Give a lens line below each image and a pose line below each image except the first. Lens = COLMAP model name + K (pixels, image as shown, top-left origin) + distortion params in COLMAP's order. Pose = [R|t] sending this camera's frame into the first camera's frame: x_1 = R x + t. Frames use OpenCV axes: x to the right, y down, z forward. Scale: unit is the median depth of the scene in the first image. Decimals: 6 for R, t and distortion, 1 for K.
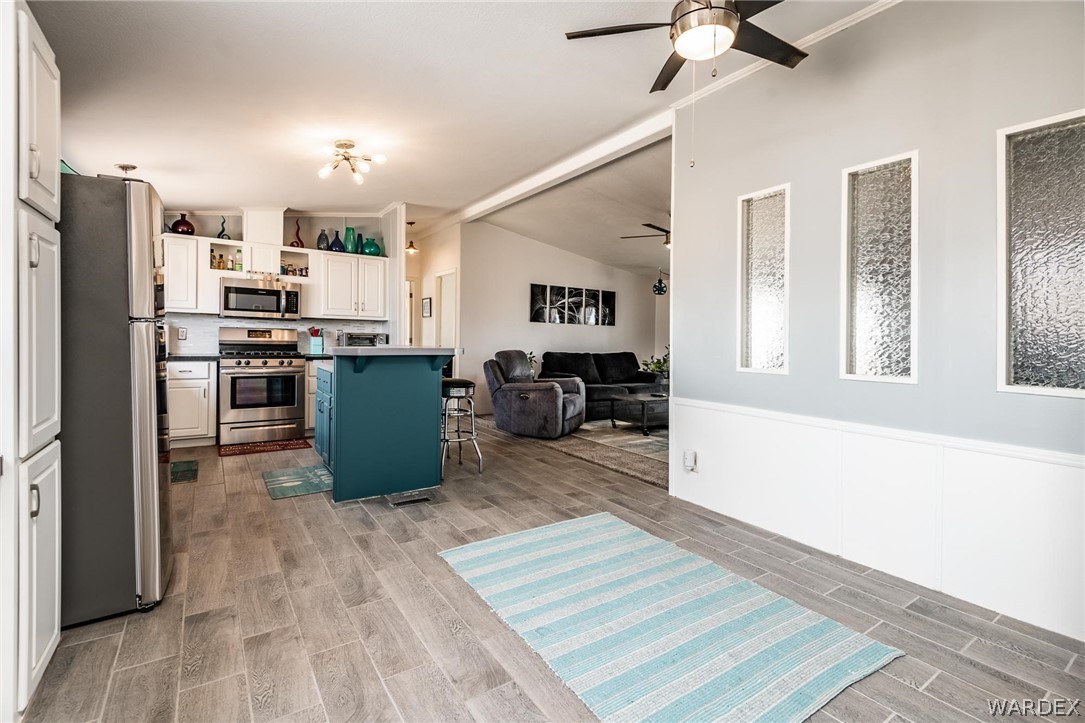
lens RADIAL K [[505.3, 0, 569.3], [0, 505.3, 323.2], [0, 0, 1]] dist [0.000043, -0.000218]
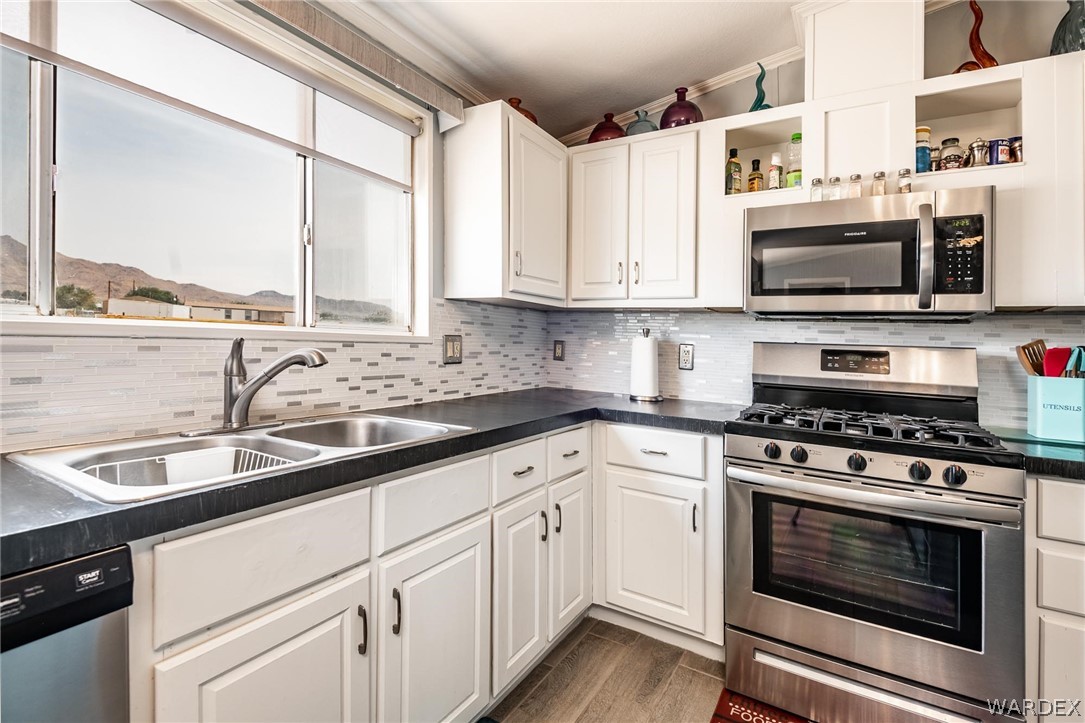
lens RADIAL K [[498.1, 0, 548.1], [0, 498.1, 347.4], [0, 0, 1]] dist [0.001228, -0.000557]
pose [[0.400492, -0.000045, -0.916300, -0.386541], [0.000945, 0.999999, 0.000363, 0.011480], [0.916300, -0.001011, 0.400492, 0.679026]]
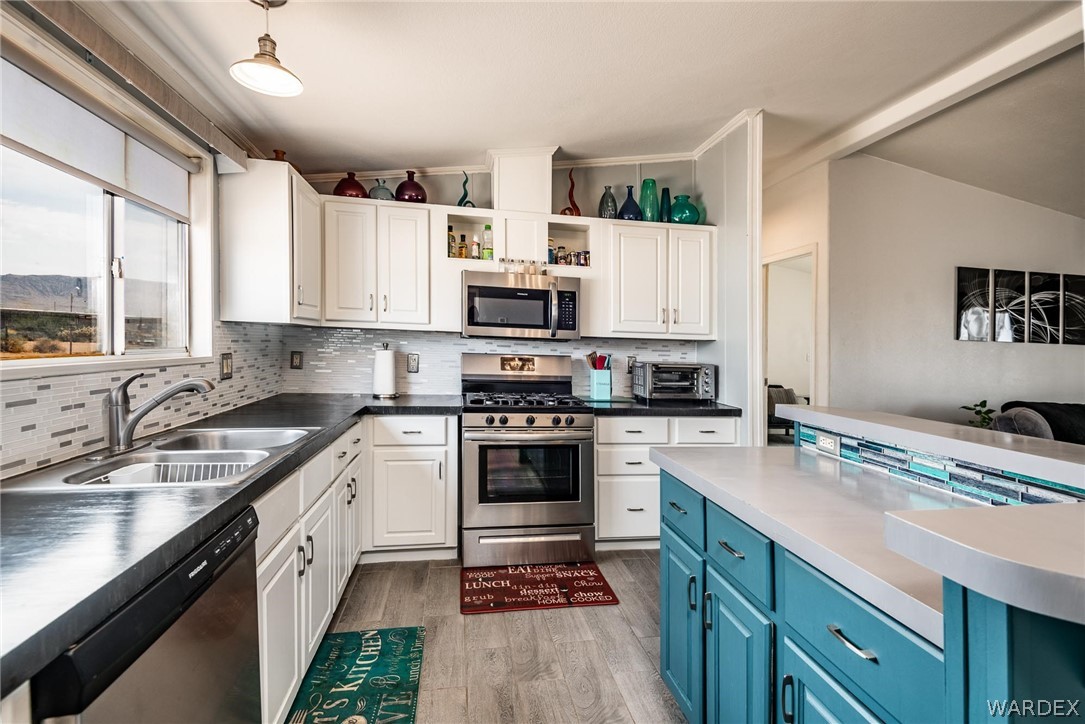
lens RADIAL K [[498.1, 0, 548.1], [0, 498.1, 347.9], [0, 0, 1]] dist [0.001228, -0.000557]
pose [[0.903122, 0.005193, -0.429353, -0.330183], [0.005259, 0.999718, 0.023153, -0.012352], [0.429352, -0.023168, 0.902840, 0.487456]]
